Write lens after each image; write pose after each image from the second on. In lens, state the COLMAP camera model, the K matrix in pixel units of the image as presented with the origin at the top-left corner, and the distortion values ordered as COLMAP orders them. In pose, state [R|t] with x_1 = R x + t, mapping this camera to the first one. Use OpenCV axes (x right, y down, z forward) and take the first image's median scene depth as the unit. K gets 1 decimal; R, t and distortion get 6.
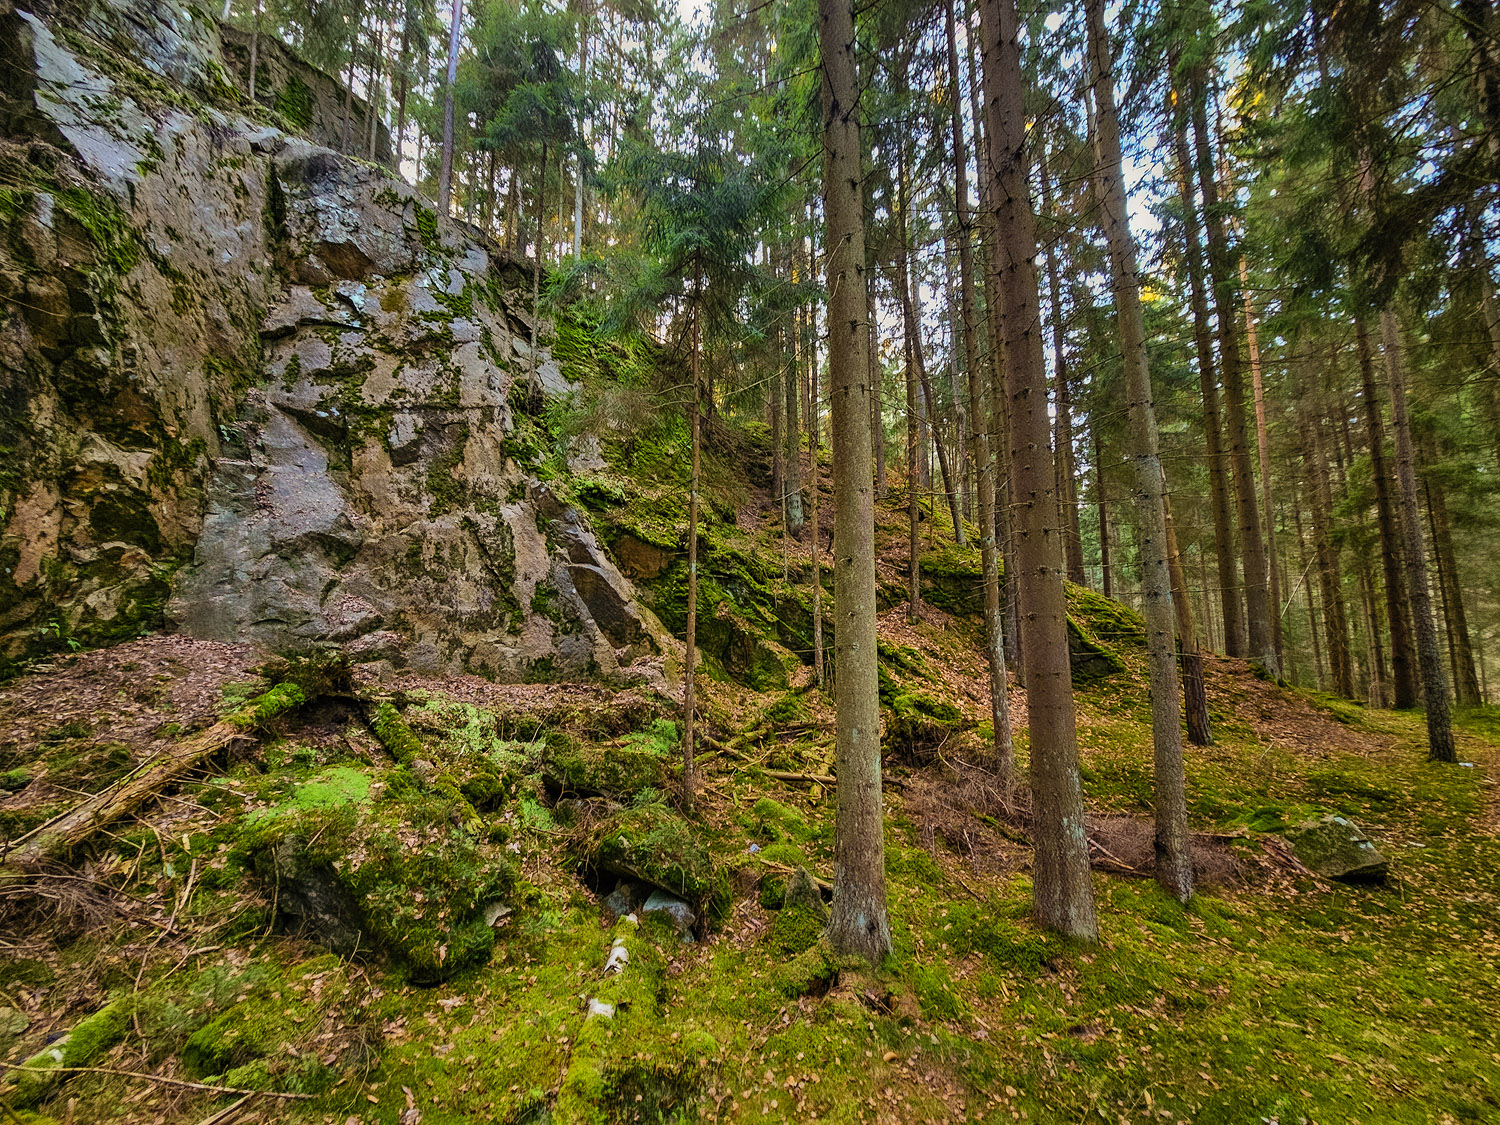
lens RADIAL K [[605.5, 0, 750.0], [0, 605.5, 554.0], [0, 0, 1]] dist [0.001788, 0.001420]
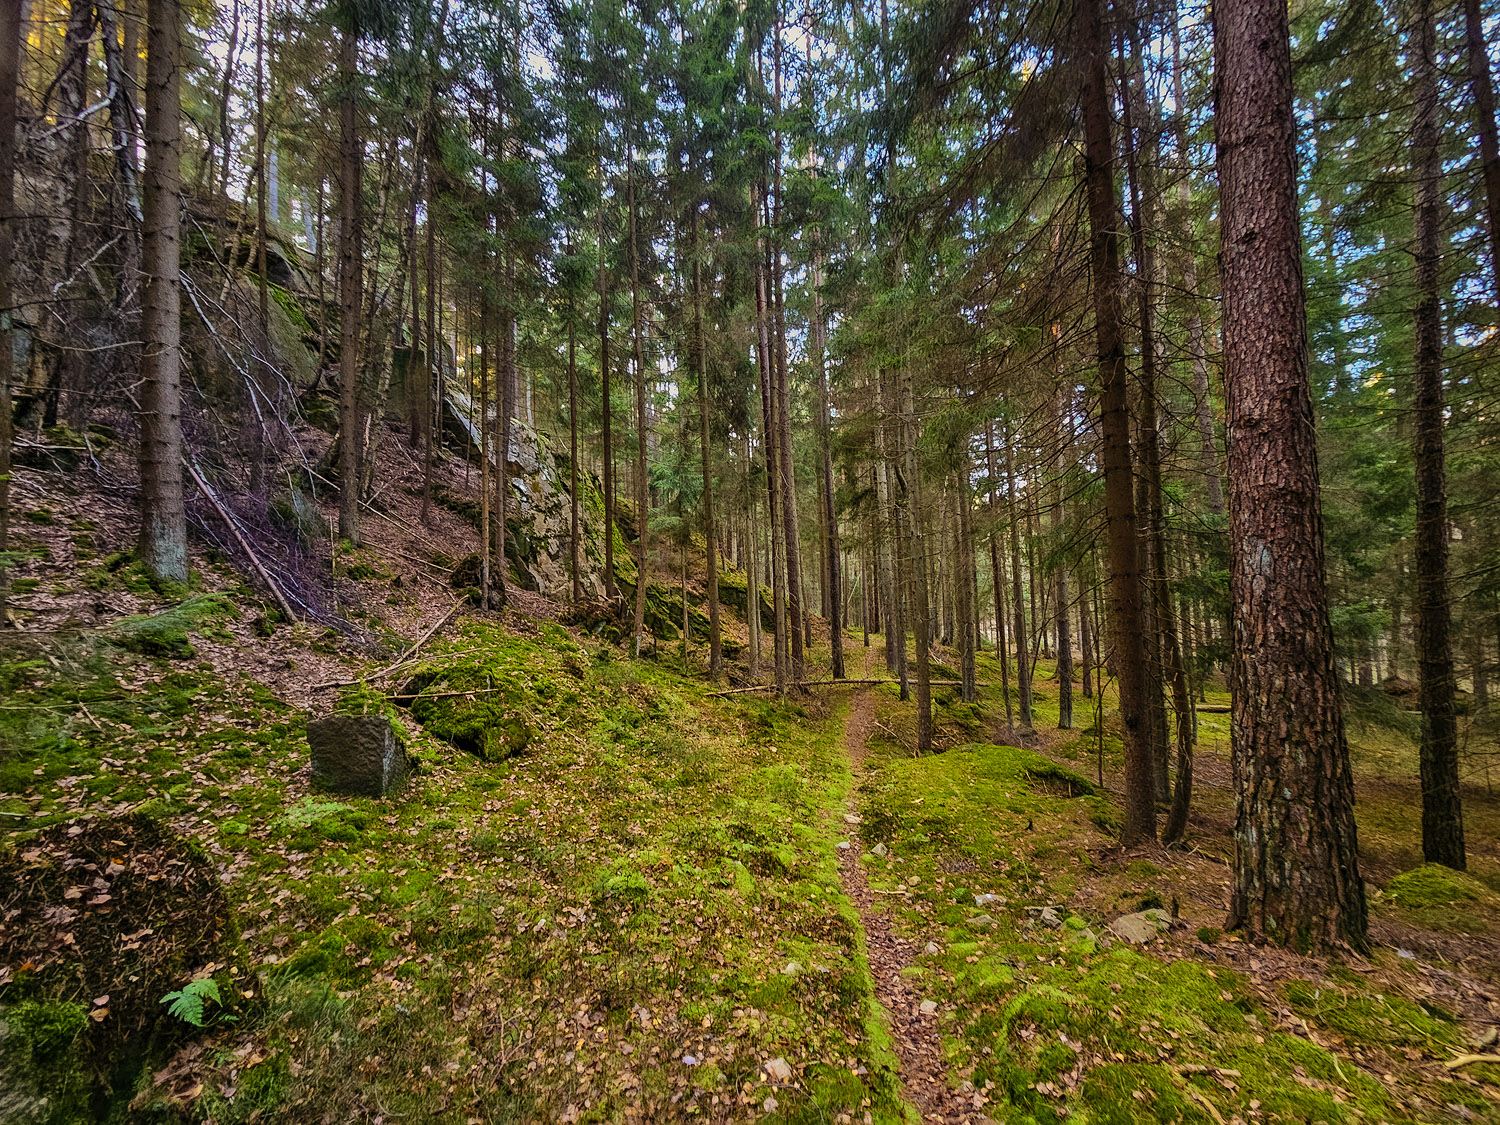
lens RADIAL K [[605.5, 0, 751.0], [0, 605.5, 566.4], [0, 0, 1]] dist [0.001788, 0.001420]
pose [[0.877315, -0.003228, 0.479905, -1.015692], [-0.036196, 0.996684, 0.072873, -0.320760], [-0.478549, -0.081303, 0.874289, -1.552610]]
